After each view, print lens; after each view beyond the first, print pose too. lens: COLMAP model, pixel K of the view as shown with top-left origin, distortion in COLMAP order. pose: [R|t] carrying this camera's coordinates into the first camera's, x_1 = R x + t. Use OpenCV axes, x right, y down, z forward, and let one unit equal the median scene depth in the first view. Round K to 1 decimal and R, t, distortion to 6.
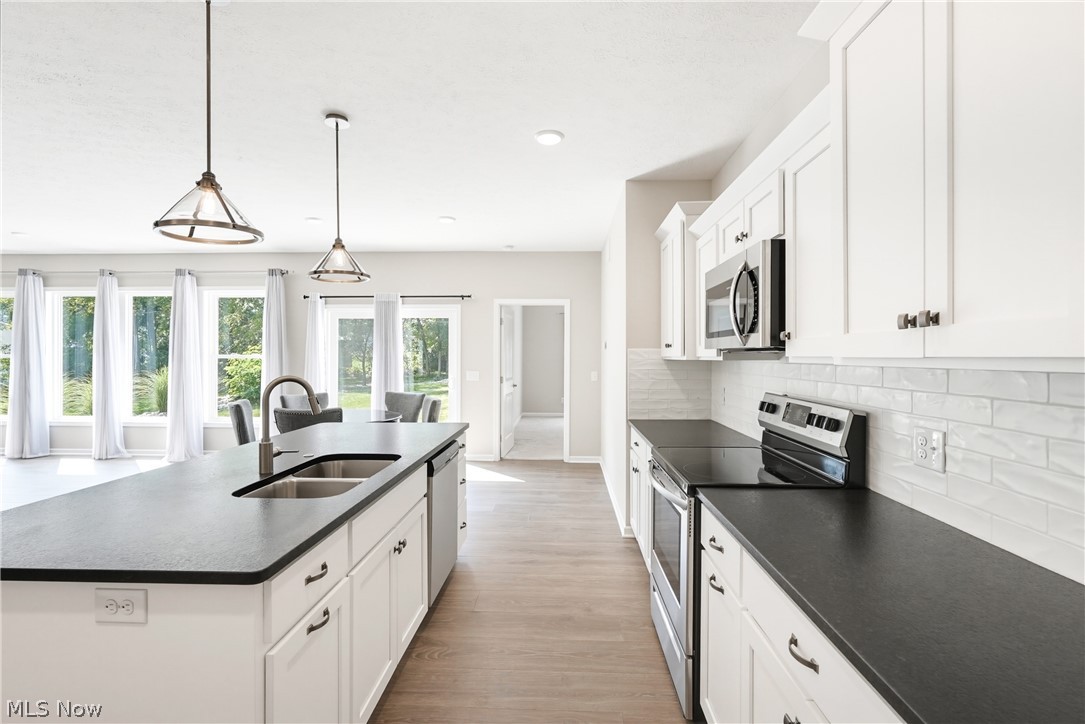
lens RADIAL K [[493.4, 0, 544.3], [0, 493.4, 356.1], [0, 0, 1]] dist [0.000290, -0.000072]
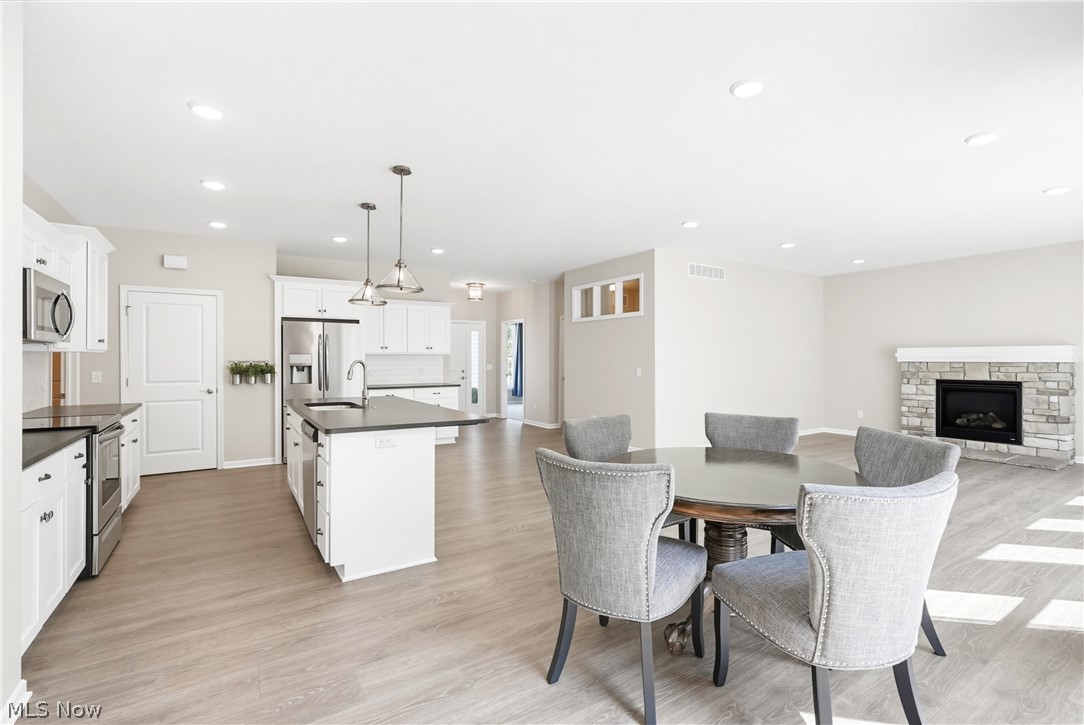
lens RADIAL K [[489.7, 0, 542.0], [0, 489.7, 362.5], [0, 0, 1]] dist [-0.003847, 0.000479]
pose [[-0.818948, 0.001876, -0.573865, 0.010377], [-0.002810, 0.999970, 0.007278, 0.011425], [0.573861, 0.007573, -0.818918, 1.073564]]
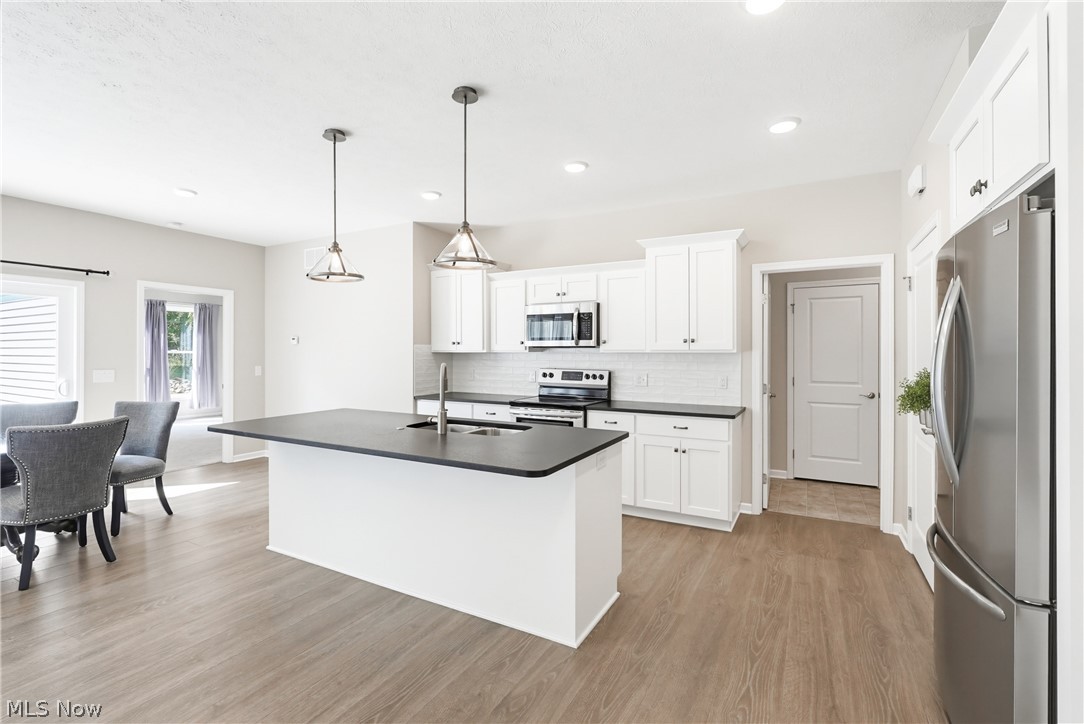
lens RADIAL K [[492.5, 0, 540.5], [0, 492.5, 353.4], [0, 0, 1]] dist [-0.002202, 0.000225]
pose [[0.445783, -0.003772, 0.895133, -0.559663], [0.000731, 0.999992, 0.003850, 0.002490], [-0.895141, -0.001062, 0.445782, 0.047400]]
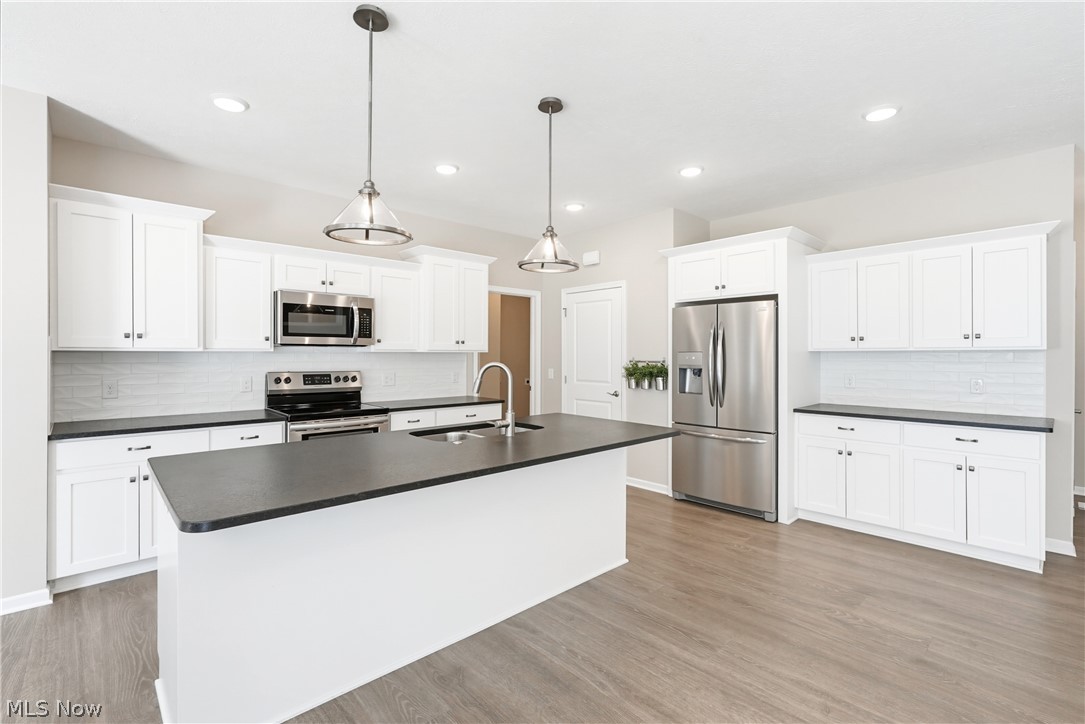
lens RADIAL K [[493.0, 0, 541.0], [0, 493.0, 353.3], [0, 0, 1]] dist [-0.002202, 0.000225]
pose [[-0.709852, -0.001466, 0.704349, -0.517894], [-0.002559, 0.999997, -0.000497, 0.005722], [-0.704346, -0.002156, -0.709854, 0.626645]]
